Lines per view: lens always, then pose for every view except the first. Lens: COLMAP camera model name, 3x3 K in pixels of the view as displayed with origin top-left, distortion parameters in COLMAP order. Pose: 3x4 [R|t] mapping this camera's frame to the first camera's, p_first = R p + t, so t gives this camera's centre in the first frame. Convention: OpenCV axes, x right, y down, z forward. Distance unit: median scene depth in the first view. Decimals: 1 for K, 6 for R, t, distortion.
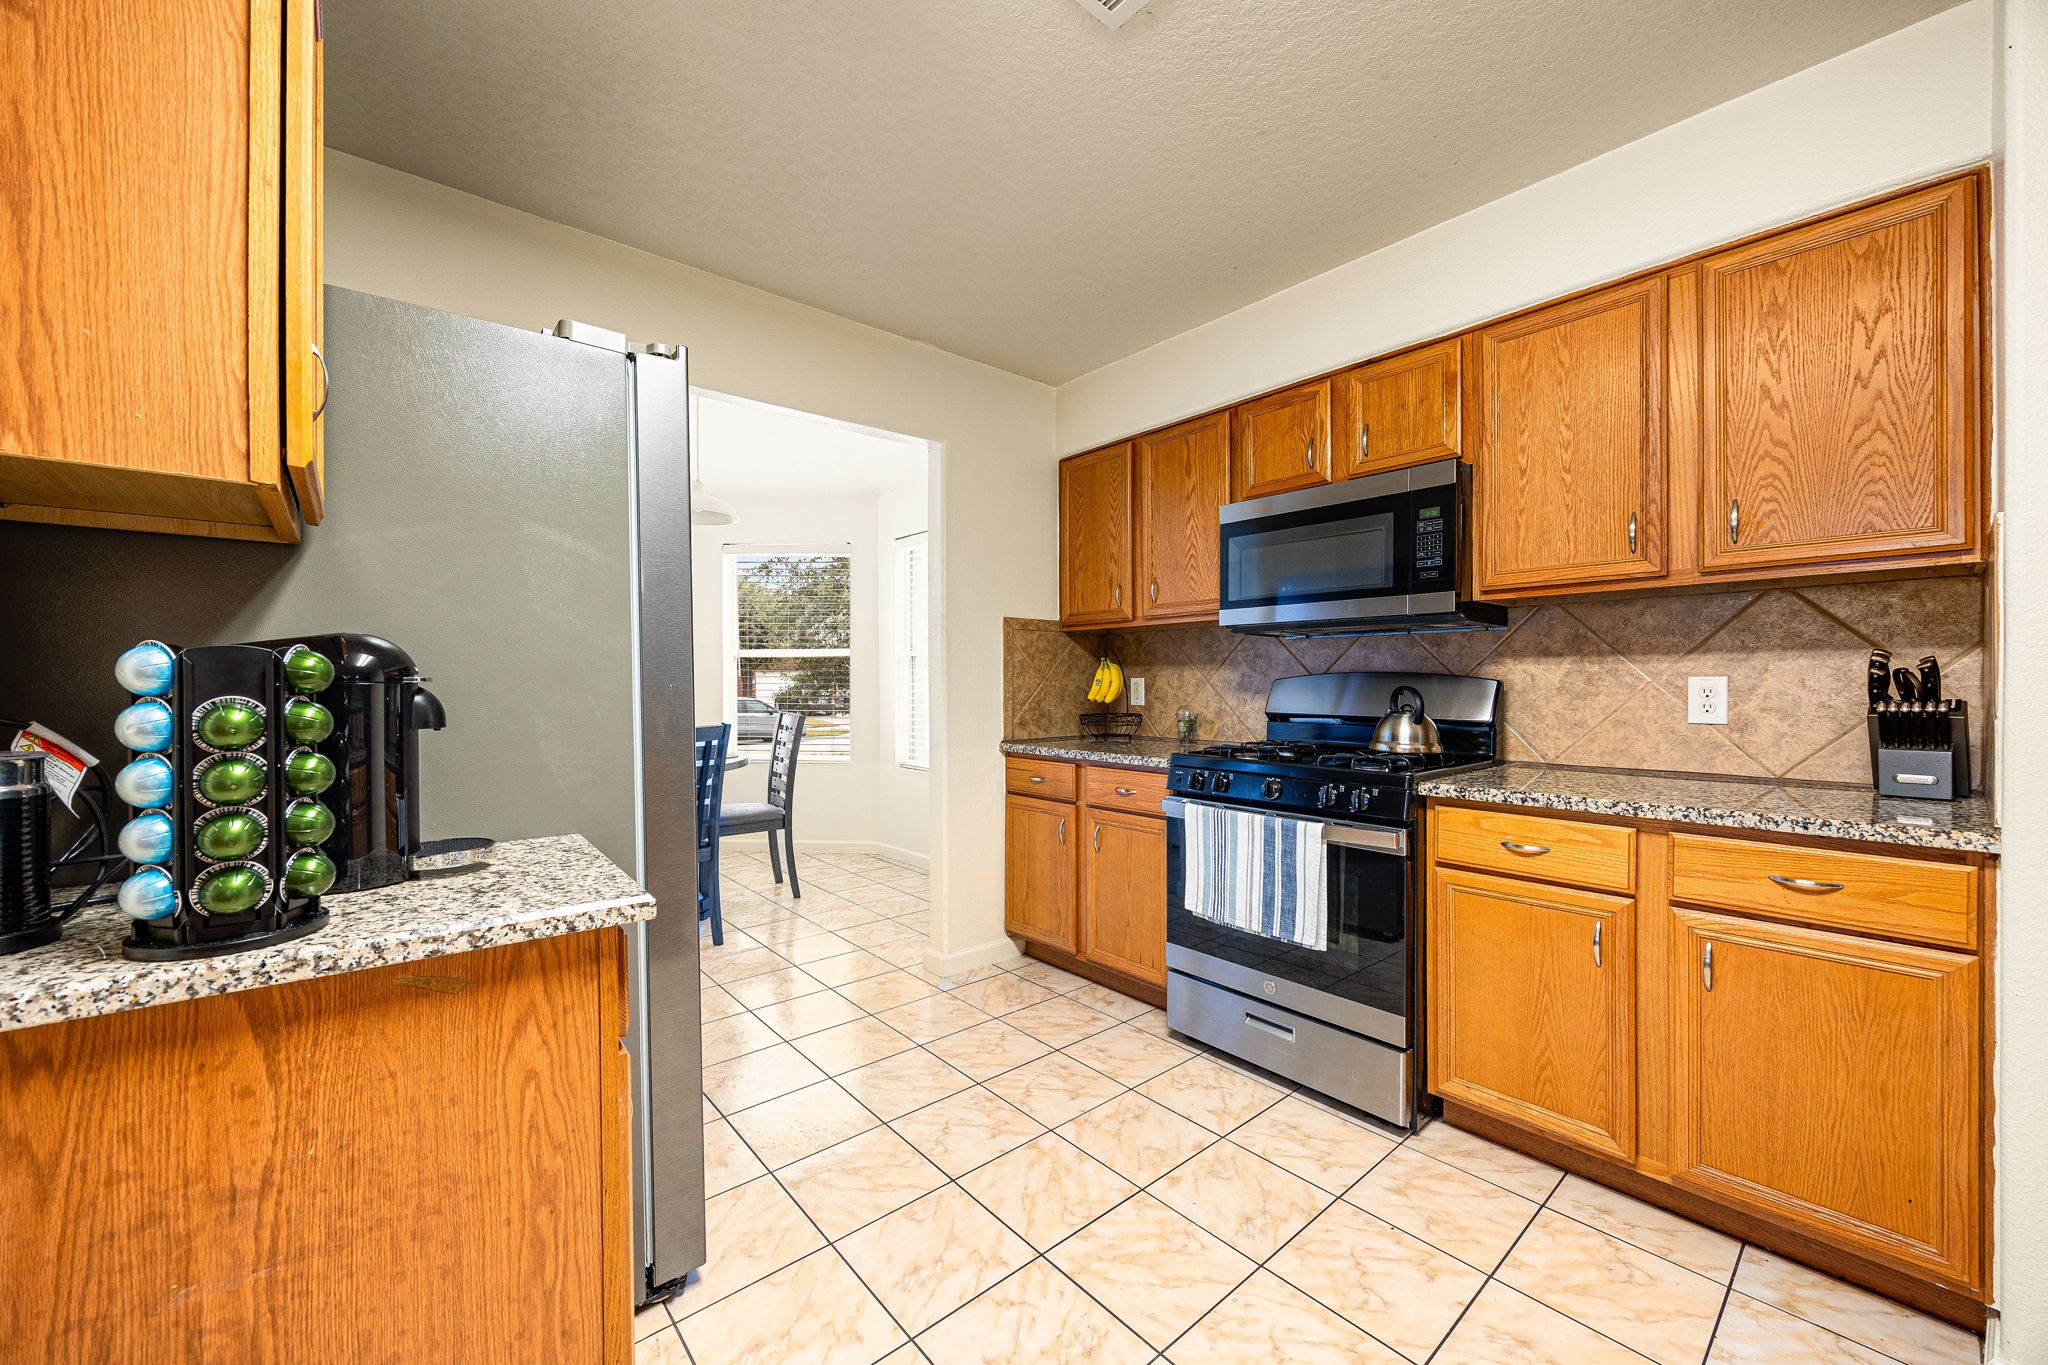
lens RADIAL K [[777.6, 0, 1020.5], [0, 777.6, 686.4], [0, 0, 1]] dist [-0.003315, 0.000005]
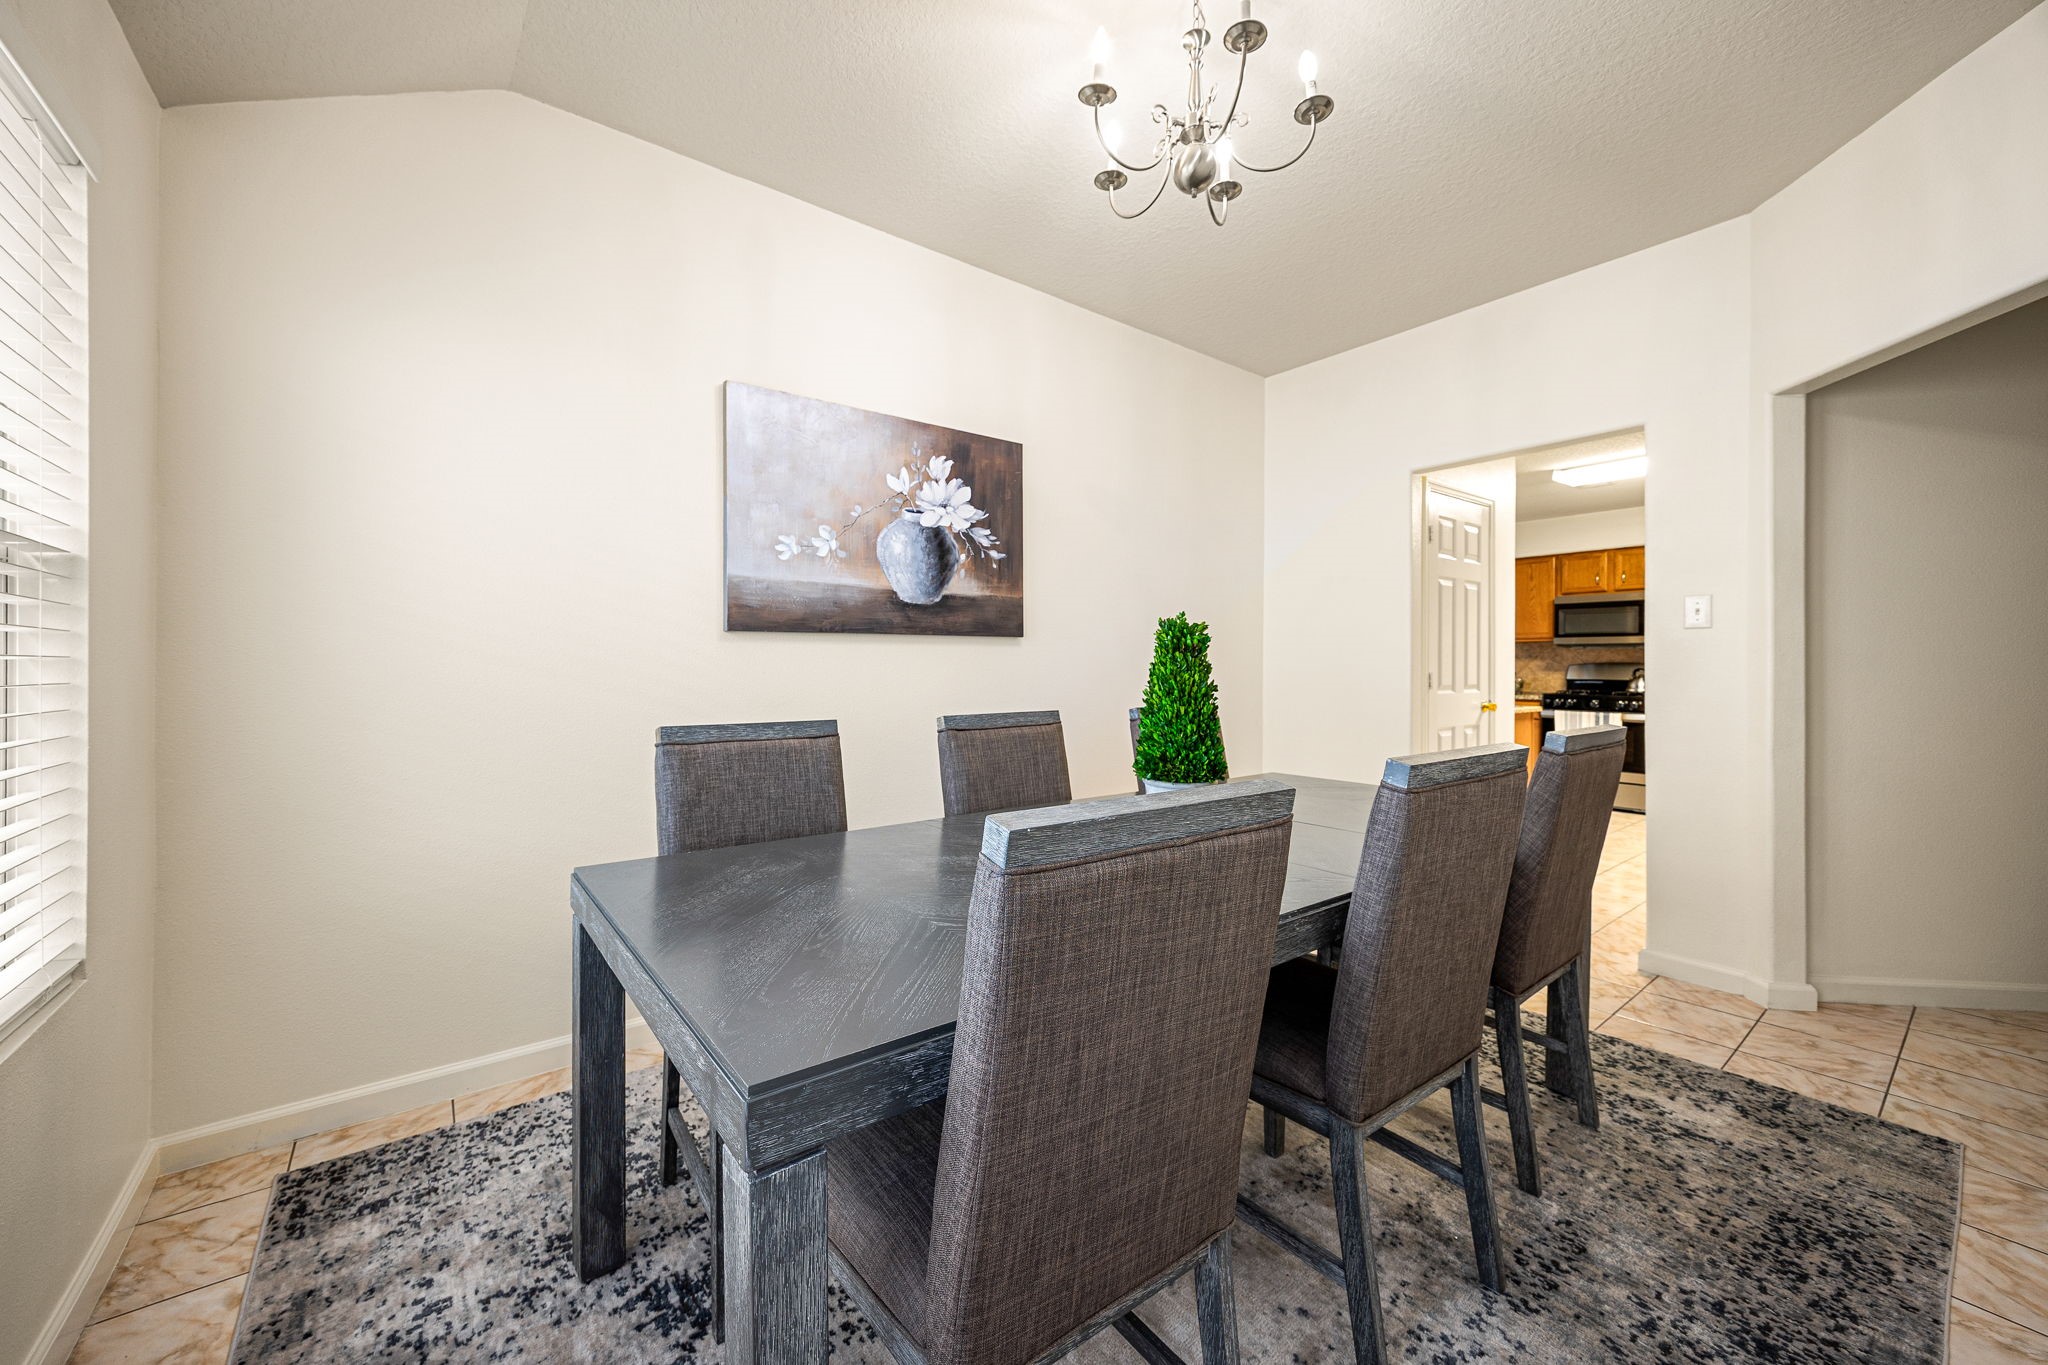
lens RADIAL K [[777.6, 0, 1026.4], [0, 777.6, 675.1], [0, 0, 1]] dist [-0.003315, 0.000005]
pose [[0.998498, 0.000693, -0.054791, -1.331036], [-0.000098, 0.999941, 0.010868, -0.006016], [0.054796, -0.010846, 0.998439, -1.628333]]
